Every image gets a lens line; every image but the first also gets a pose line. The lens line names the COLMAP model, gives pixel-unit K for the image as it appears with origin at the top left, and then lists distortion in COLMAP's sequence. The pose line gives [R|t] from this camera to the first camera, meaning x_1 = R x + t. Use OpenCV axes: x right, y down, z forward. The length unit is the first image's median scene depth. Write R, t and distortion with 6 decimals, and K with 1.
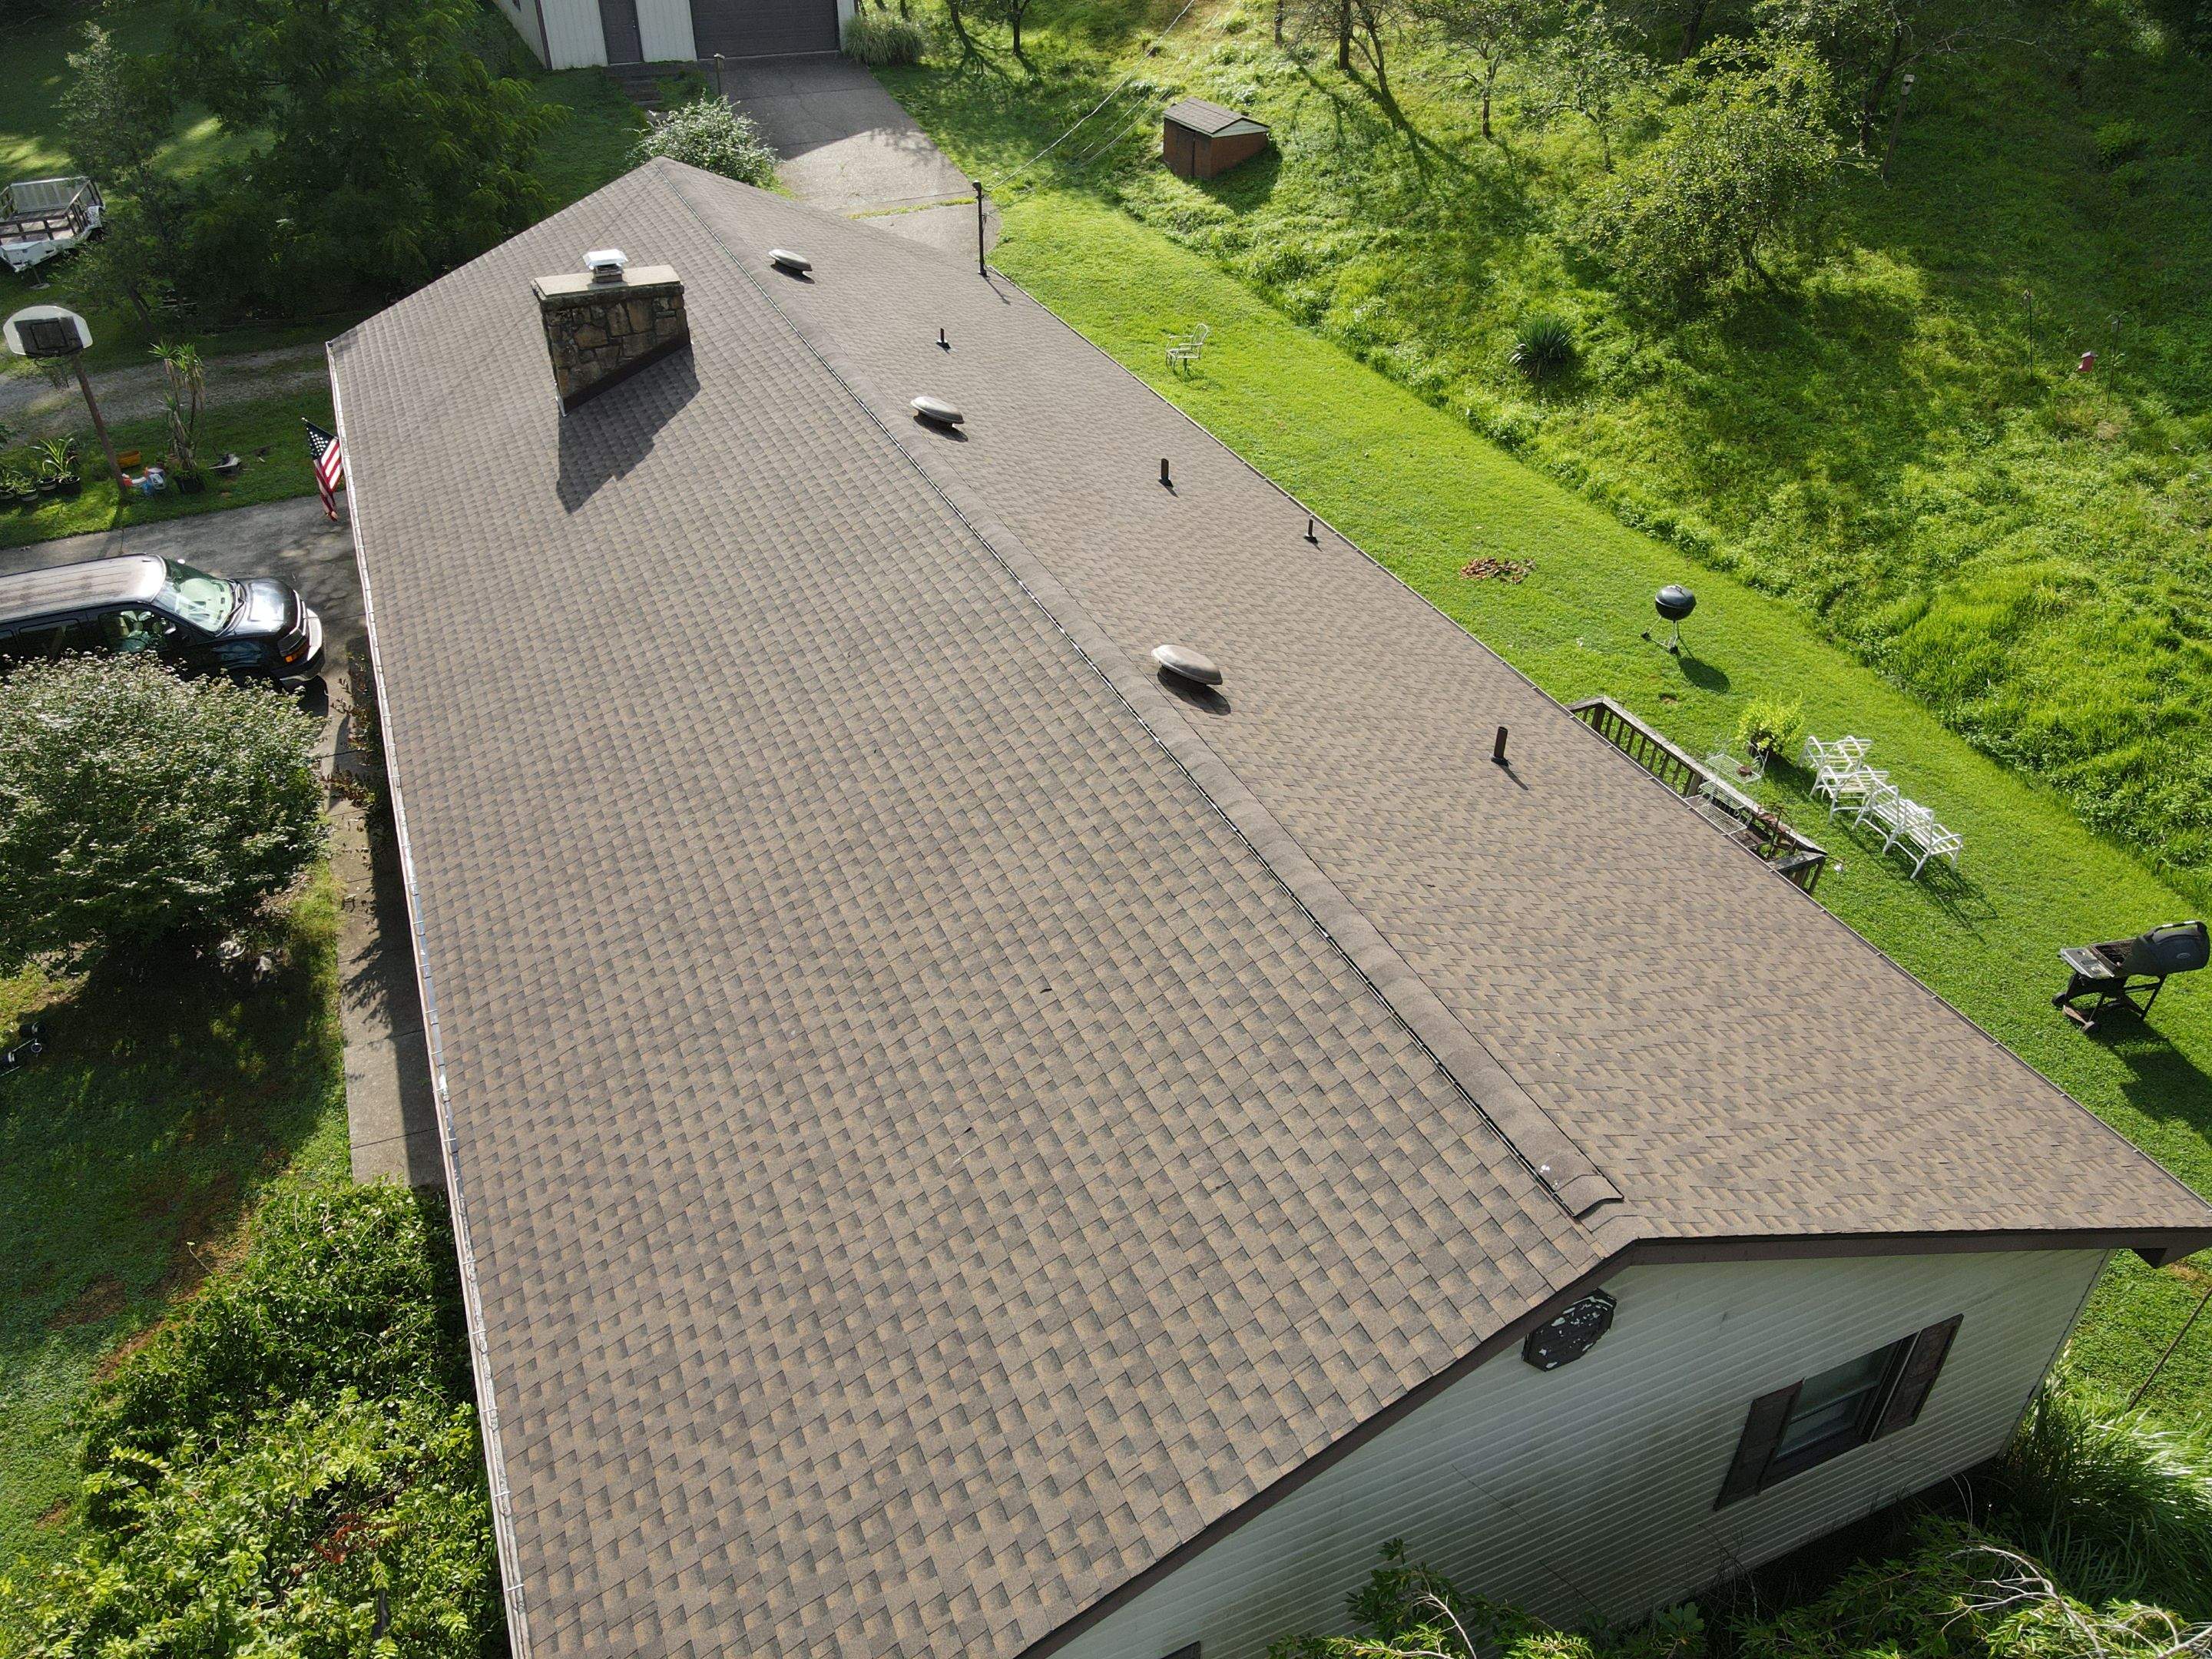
lens RADIAL K [[1634.1, 0, 1106.0], [0, 1634.1, 829.5], [0, 0, 1]] dist [0.005715, 0.025699]
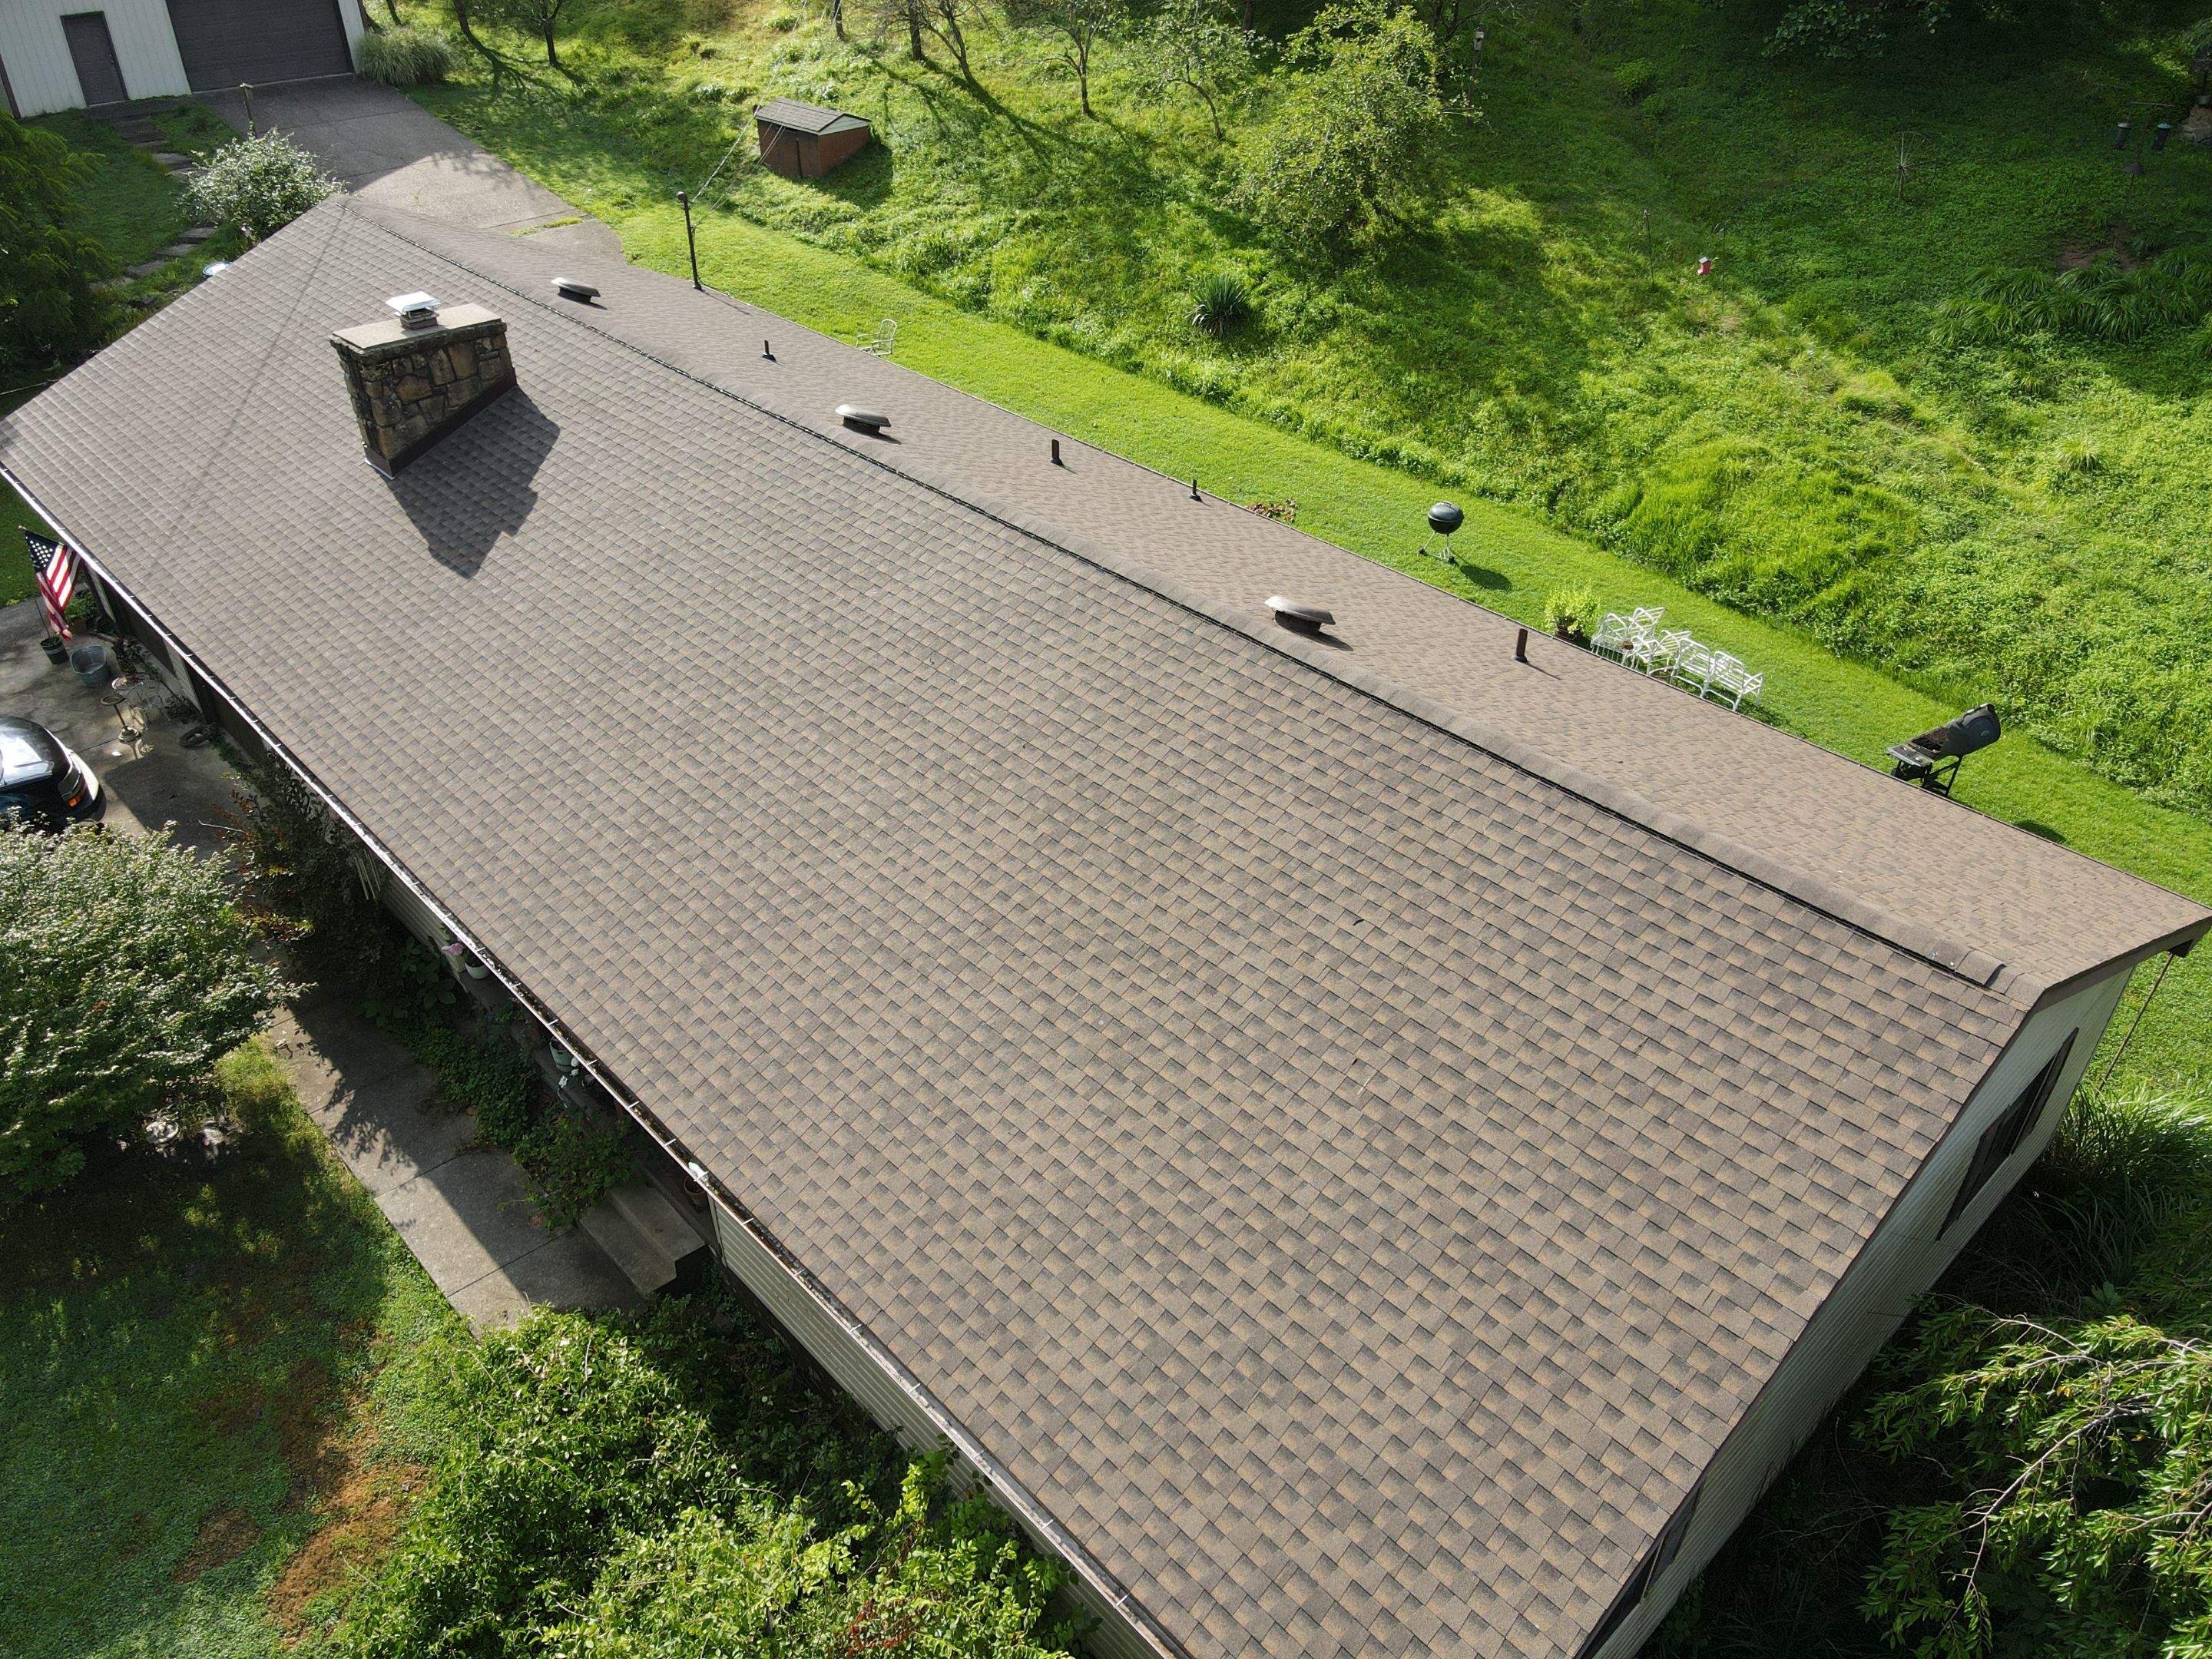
lens RADIAL K [[1634.1, 0, 1106.0], [0, 1634.1, 829.5], [0, 0, 1]] dist [0.005715, 0.025699]
pose [[0.940832, -0.193301, 0.278333, -0.182380], [0.192788, 0.980797, 0.029490, -0.008464], [-0.278689, 0.025914, 0.960032, 0.013715]]
